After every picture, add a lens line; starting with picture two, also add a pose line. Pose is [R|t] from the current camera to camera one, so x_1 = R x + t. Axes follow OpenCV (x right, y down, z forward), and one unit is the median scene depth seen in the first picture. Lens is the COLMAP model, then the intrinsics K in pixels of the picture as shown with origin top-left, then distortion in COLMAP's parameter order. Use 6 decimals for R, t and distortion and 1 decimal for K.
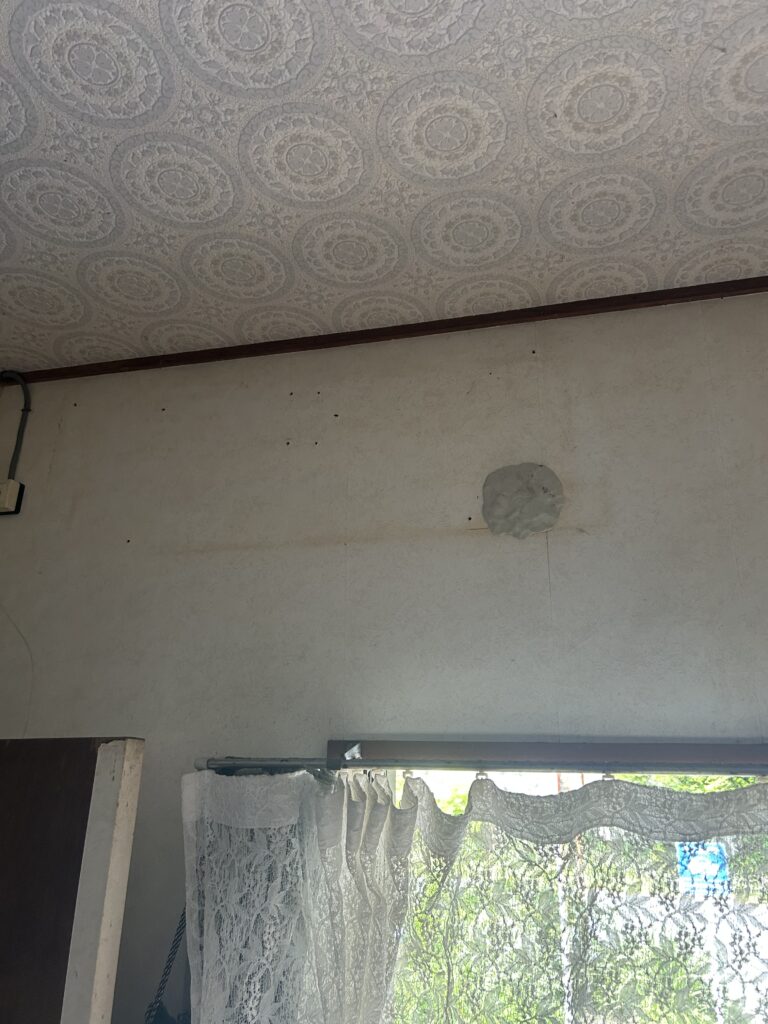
lens RADIAL K [[763.3, 0, 384.0], [0, 763.3, 512.0], [0, 0, 1]] dist [0.026977, 0.000354]
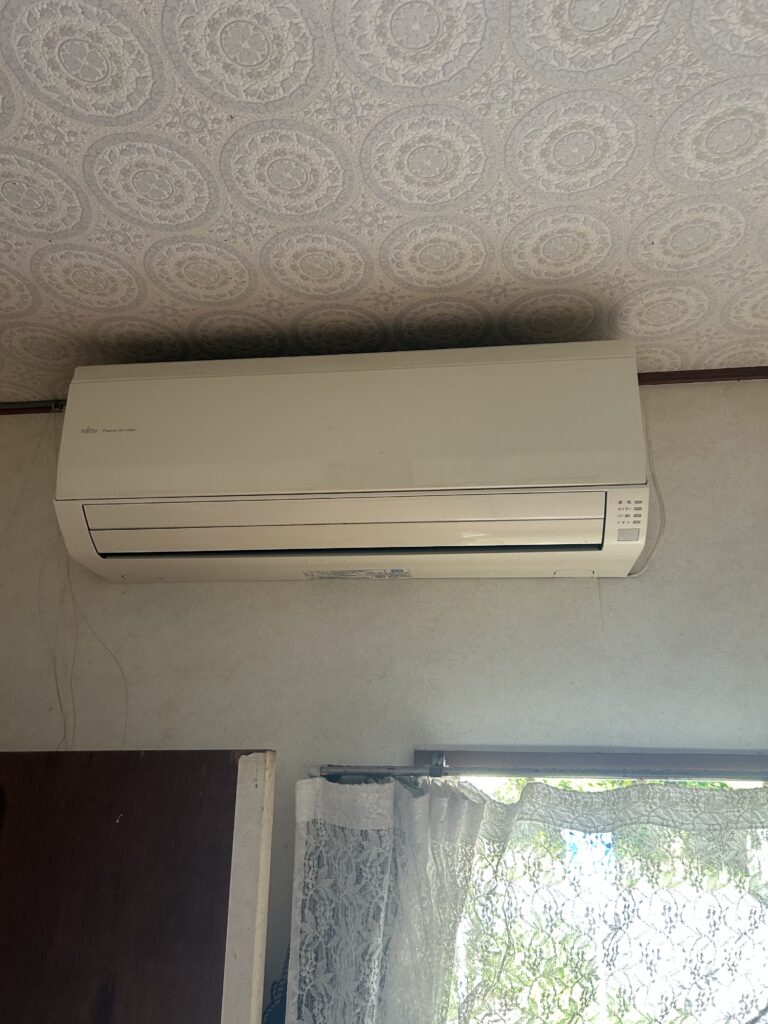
lens RADIAL K [[769.6, 0, 381.8], [0, 769.6, 519.9], [0, 0, 1]] dist [0.046818, -0.001721]
pose [[0.990408, 0.036477, 0.133273, -0.289793], [-0.039535, 0.999011, 0.020369, -0.071880], [-0.132398, -0.025442, 0.990870, -0.143566]]
